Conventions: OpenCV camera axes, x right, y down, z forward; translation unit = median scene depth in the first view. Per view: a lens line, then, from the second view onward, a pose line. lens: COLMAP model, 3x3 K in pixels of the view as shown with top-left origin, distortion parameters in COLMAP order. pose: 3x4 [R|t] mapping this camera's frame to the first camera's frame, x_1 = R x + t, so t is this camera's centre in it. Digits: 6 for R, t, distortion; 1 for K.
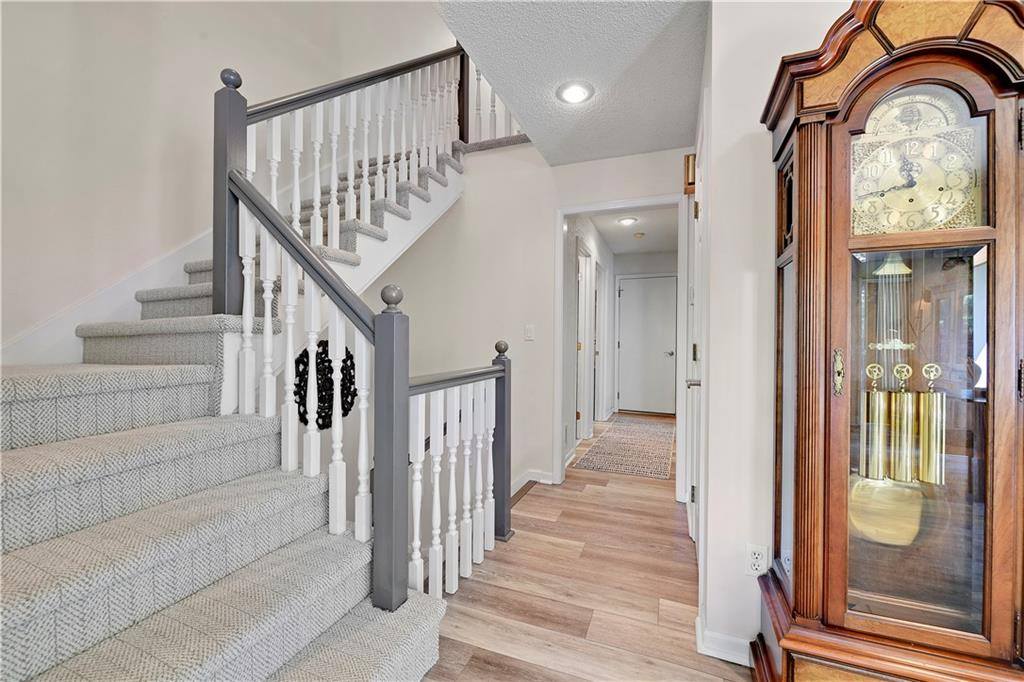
lens RADIAL K [[407.0, 0, 512.0], [0, 407.0, 341.0], [0, 0, 1]] dist [0.003545, -0.000165]
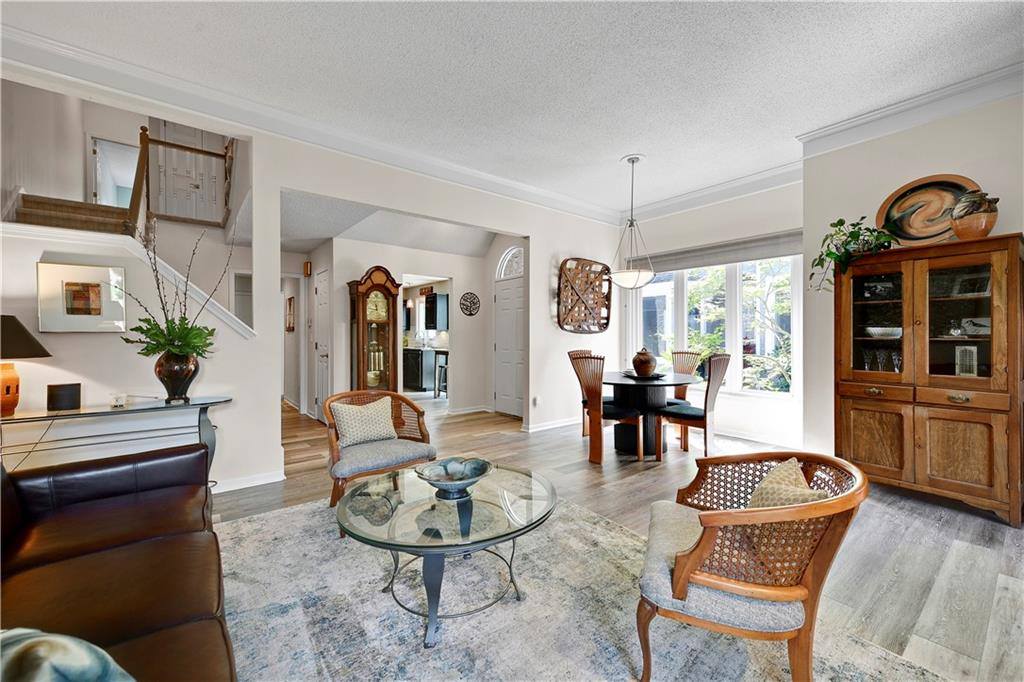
lens RADIAL K [[407.0, 0, 512.0], [0, 407.0, 341.0], [0, 0, 1]] dist [0.003545, -0.000165]
pose [[0.512765, -0.011086, 0.858457, -2.398873], [0.006875, 0.999938, 0.008807, -0.037642], [-0.858501, 0.001386, 0.512810, -2.906957]]
